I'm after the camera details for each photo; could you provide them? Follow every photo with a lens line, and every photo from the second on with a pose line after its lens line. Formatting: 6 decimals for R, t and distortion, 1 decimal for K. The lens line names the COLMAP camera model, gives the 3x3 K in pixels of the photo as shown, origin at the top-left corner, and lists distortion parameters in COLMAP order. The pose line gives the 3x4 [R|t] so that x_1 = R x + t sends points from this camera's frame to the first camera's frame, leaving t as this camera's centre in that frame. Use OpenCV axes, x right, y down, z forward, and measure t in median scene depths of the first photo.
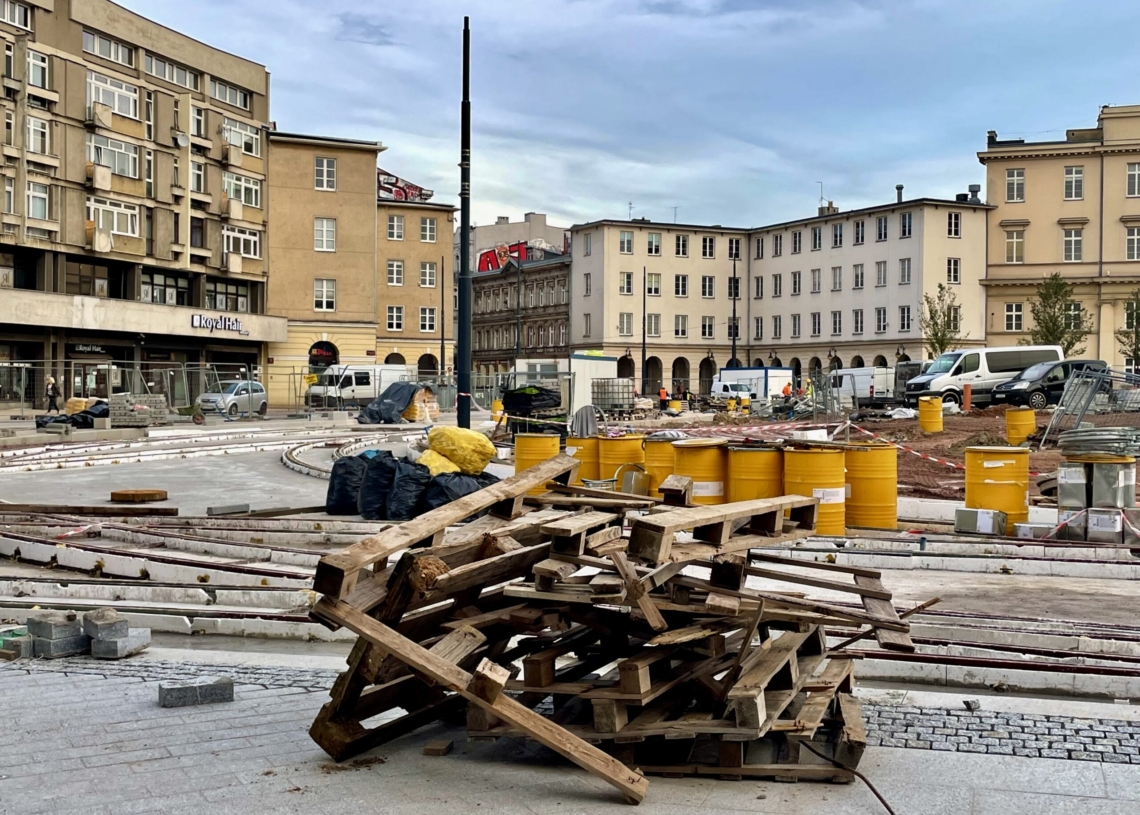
lens RADIAL K [[1382.1, 0, 553.6], [0, 1382.1, 404.9], [0, 0, 1]] dist [0.057463, -0.034416]
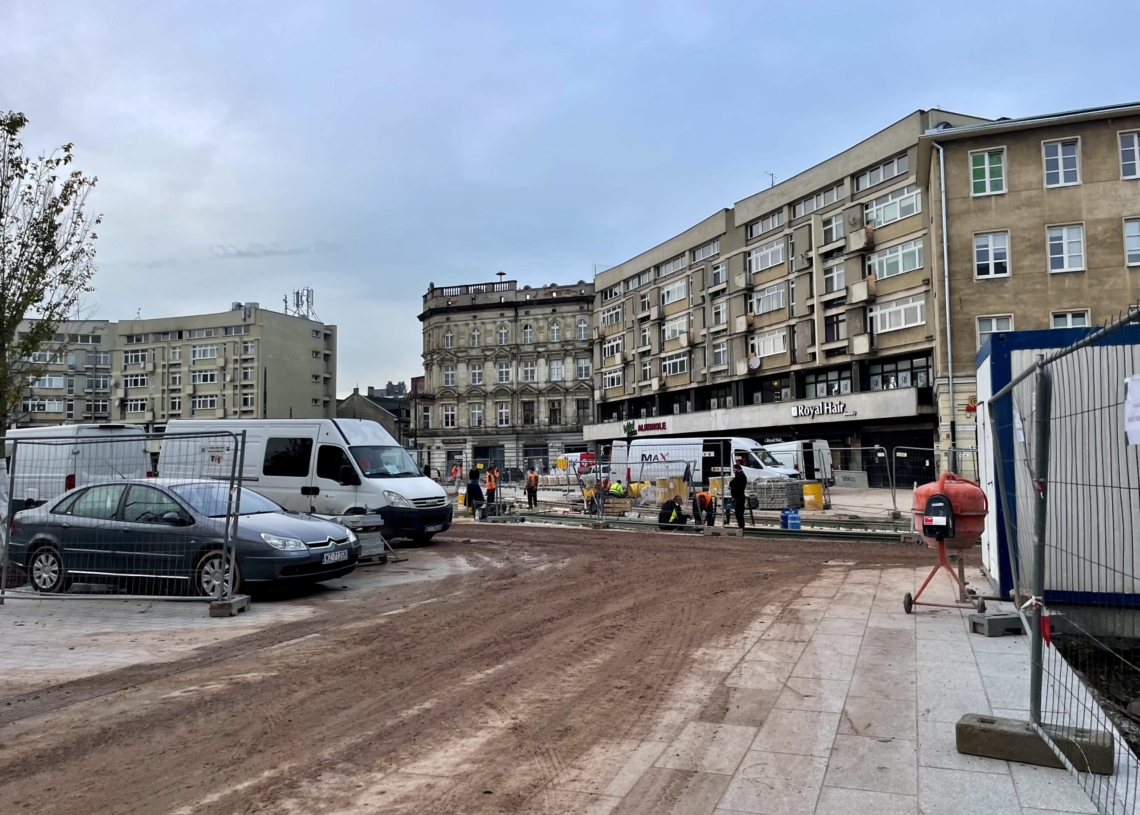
lens RADIAL K [[862.7, 0, 571.3], [0, 862.7, 398.2], [0, 0, 1]] dist [0.119178, -0.159653]
pose [[-0.740849, -0.052076, -0.669650, 0.257664], [-0.000220, 0.997009, -0.077290, -0.010246], [0.671672, -0.057112, -0.738644, 0.973761]]
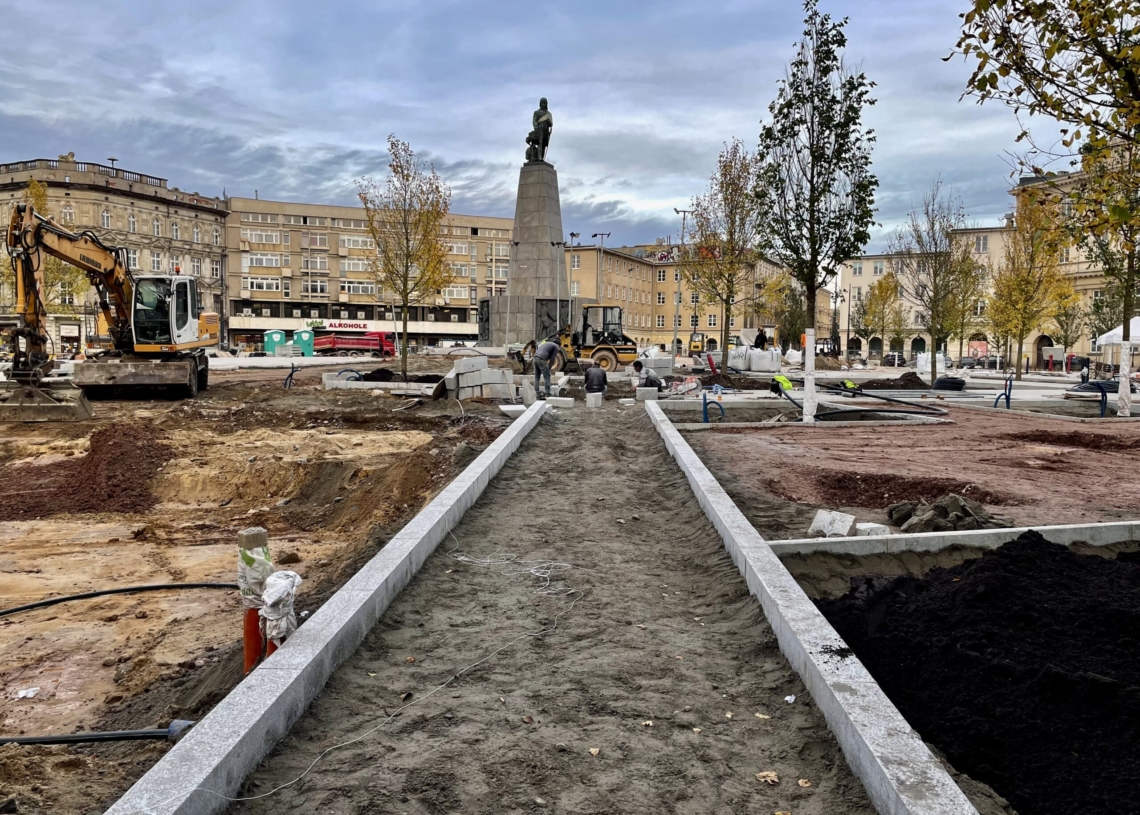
lens RADIAL K [[859.4, 0, 560.1], [0, 859.4, 401.4], [0, 0, 1]] dist [0.097734, -0.132145]
pose [[0.618504, 0.040522, -0.784736, 0.755118], [-0.014030, 0.999080, 0.040533, 0.006060], [0.785657, -0.014060, 0.618503, 0.071041]]
